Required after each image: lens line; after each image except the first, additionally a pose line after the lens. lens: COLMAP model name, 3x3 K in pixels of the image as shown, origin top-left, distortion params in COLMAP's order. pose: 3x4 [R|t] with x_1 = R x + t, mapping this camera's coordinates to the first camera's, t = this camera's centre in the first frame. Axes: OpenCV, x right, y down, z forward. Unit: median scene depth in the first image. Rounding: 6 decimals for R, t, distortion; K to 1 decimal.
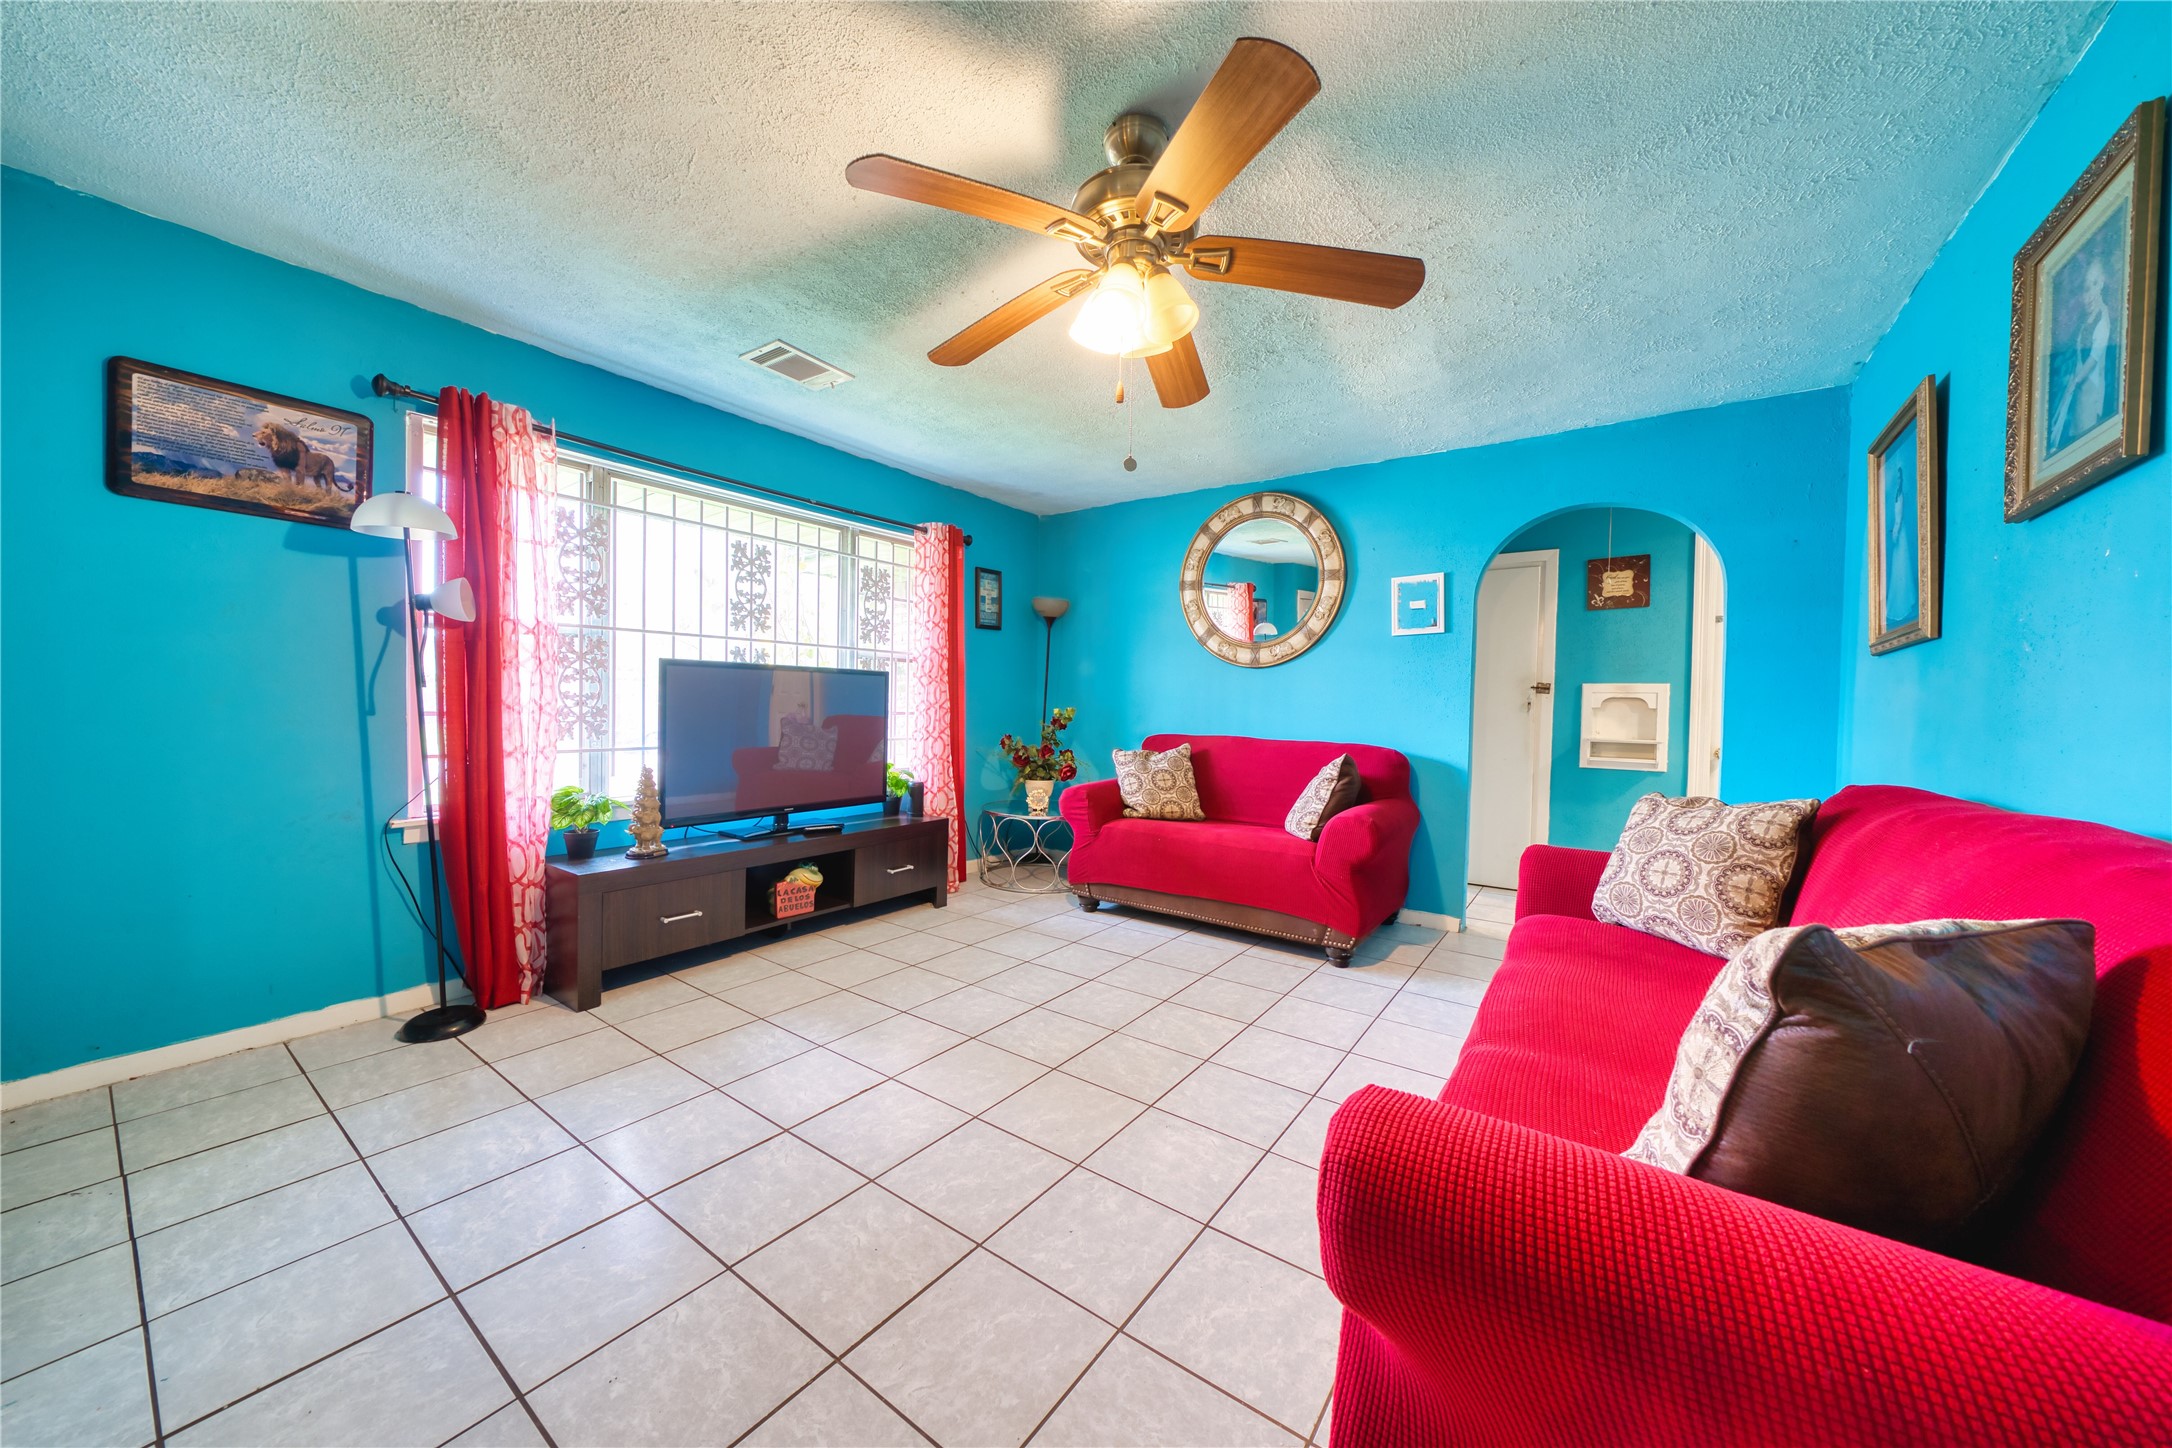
lens RADIAL K [[750.1, 0, 1080.8], [0, 750.1, 721.8], [0, 0, 1]] dist [-0.006921, -0.000058]
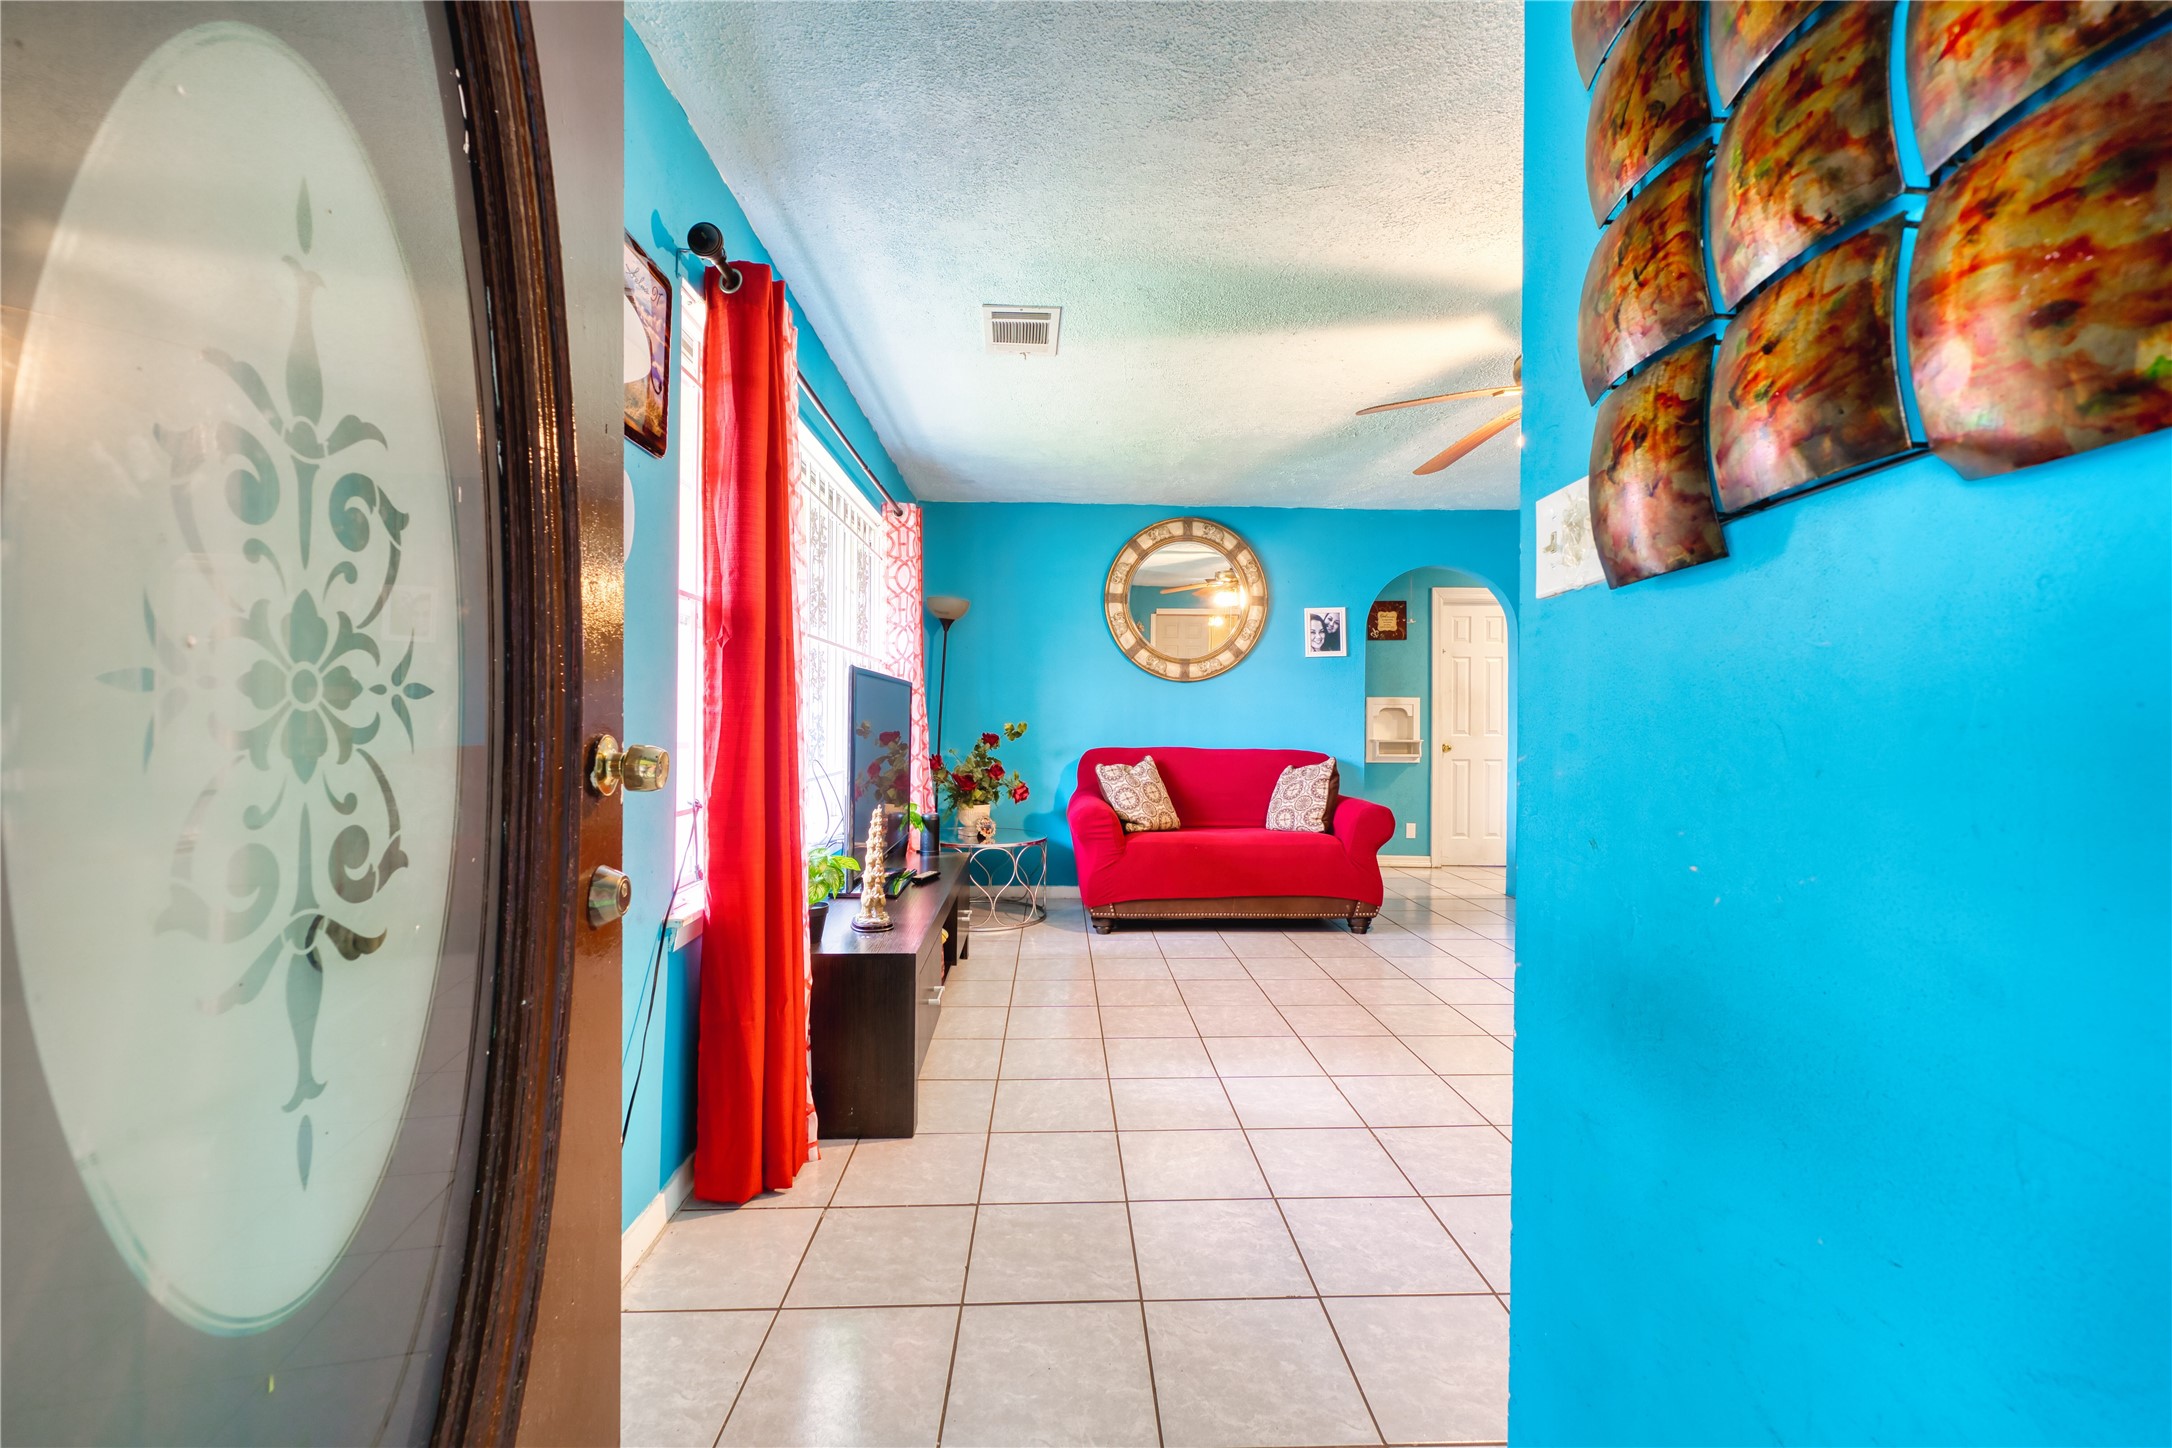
lens RADIAL K [[873.2, 0, 1080.6], [0, 873.2, 721.5], [0, 0, 1]] dist [0.003099, 0.000409]
pose [[0.793040, -0.015503, 0.608972, -0.843972], [0.024436, 0.999681, -0.006372, -0.015462], [-0.608679, 0.019934, 0.793166, 0.150771]]
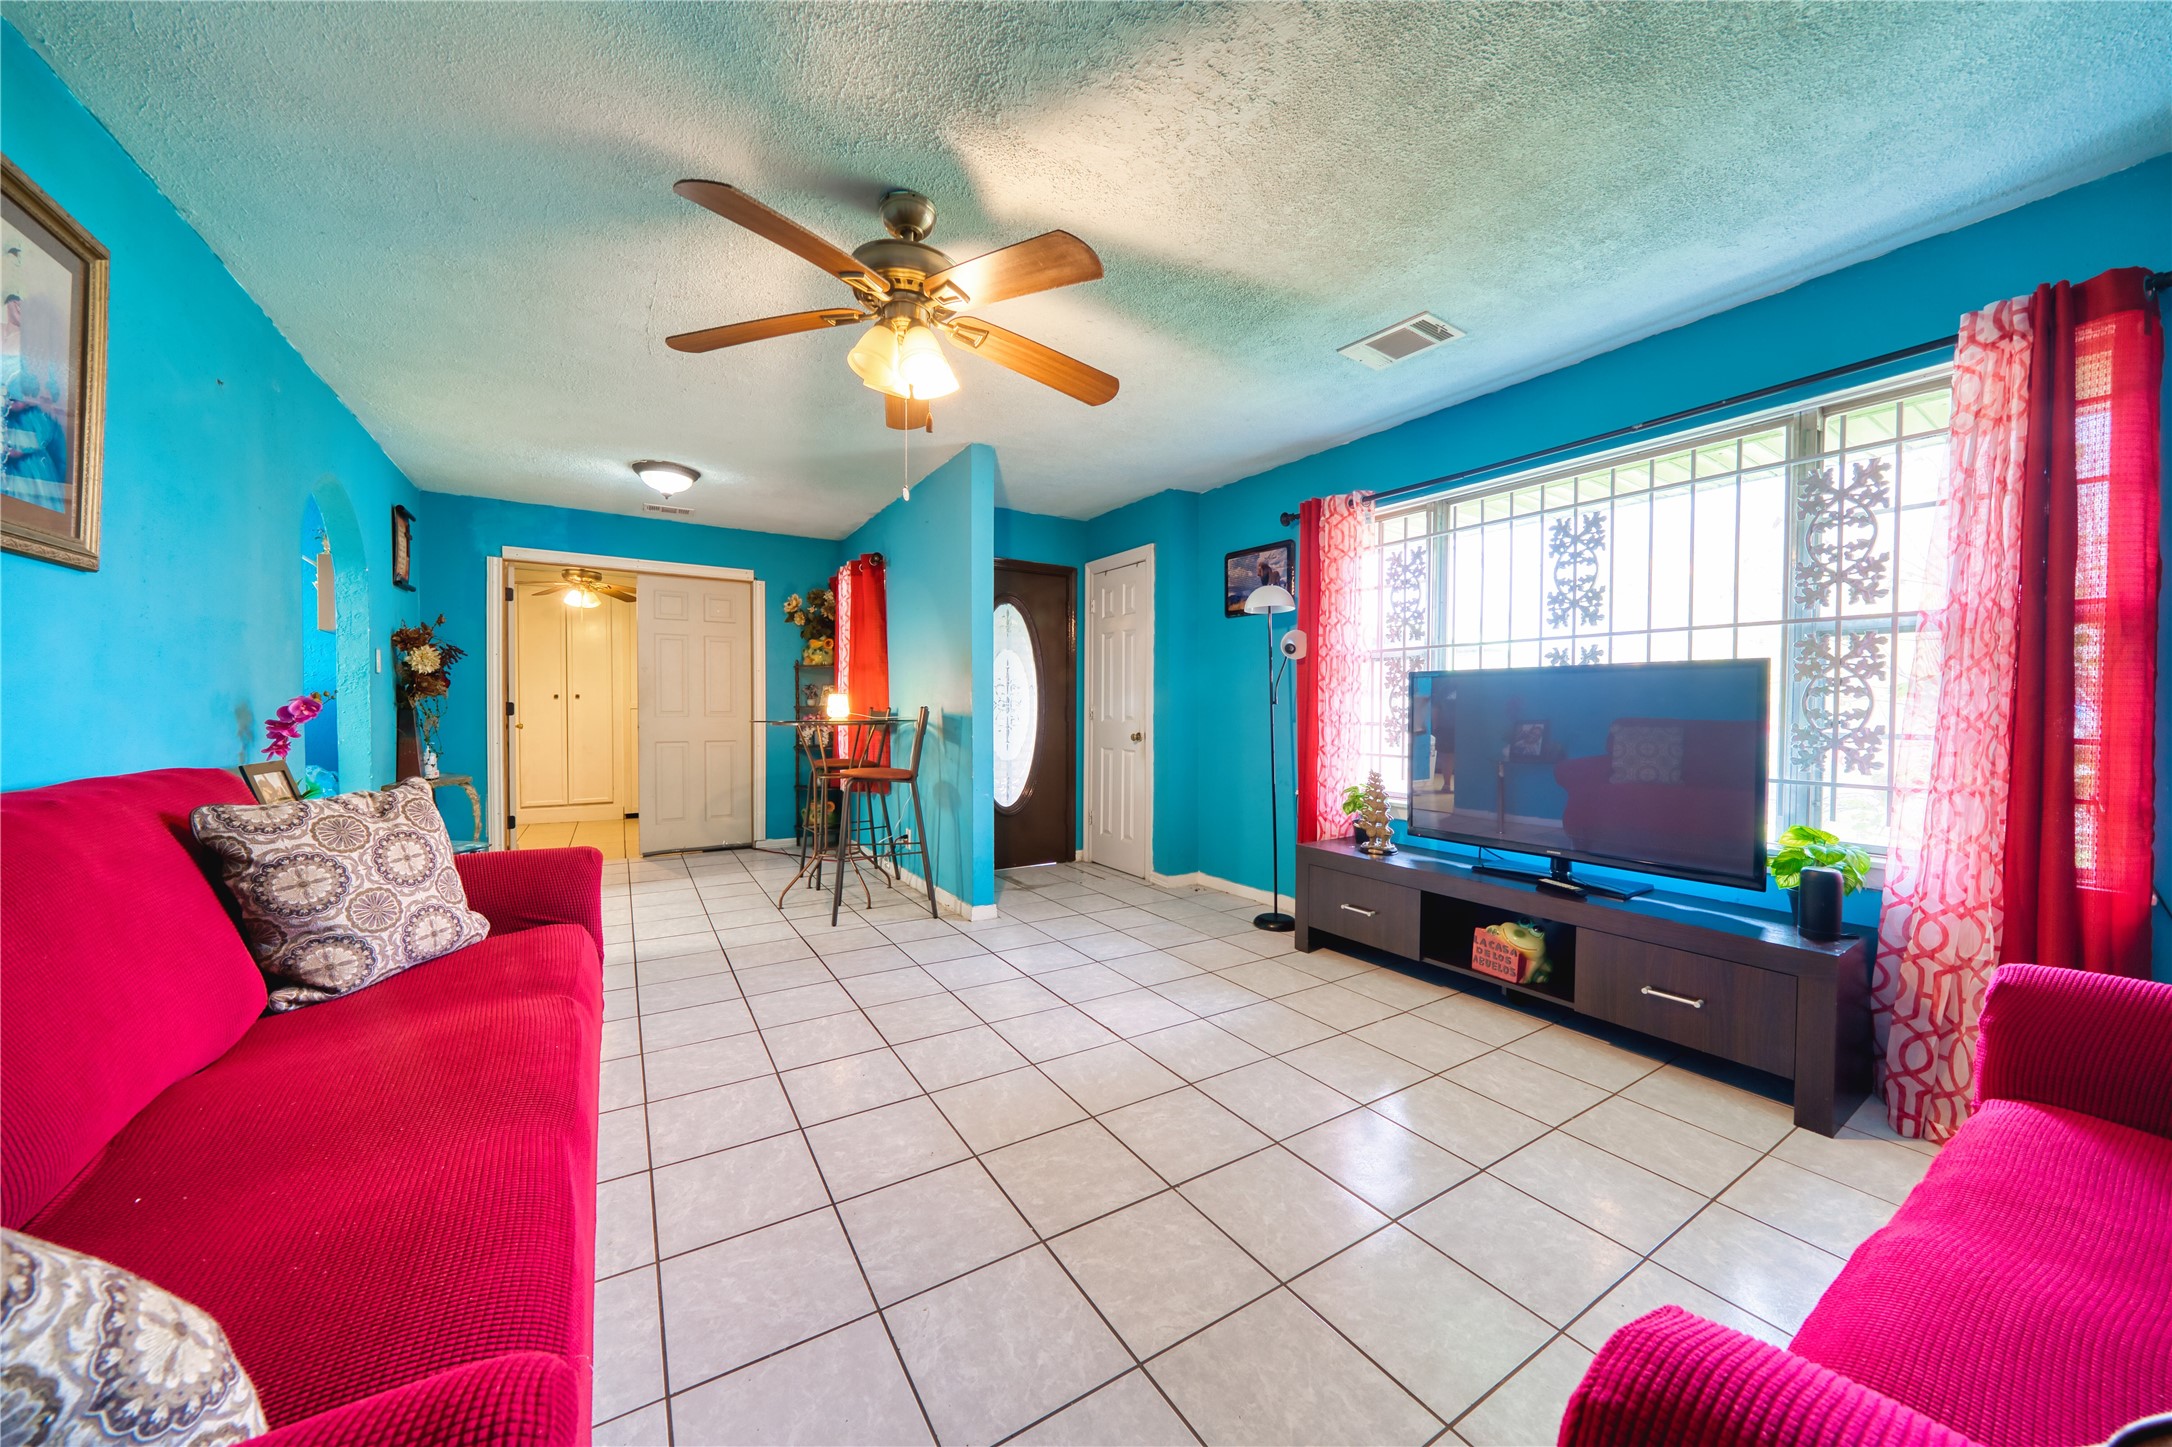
lens RADIAL K [[750.1, 0, 1086.2], [0, 750.1, 723.2], [0, 0, 1]] dist [-0.006921, -0.000058]
pose [[-0.375399, -0.001028, -0.926863, 0.542512], [-0.036792, 0.999228, 0.013793, -0.009896], [0.926133, 0.039279, -0.375147, 0.898189]]
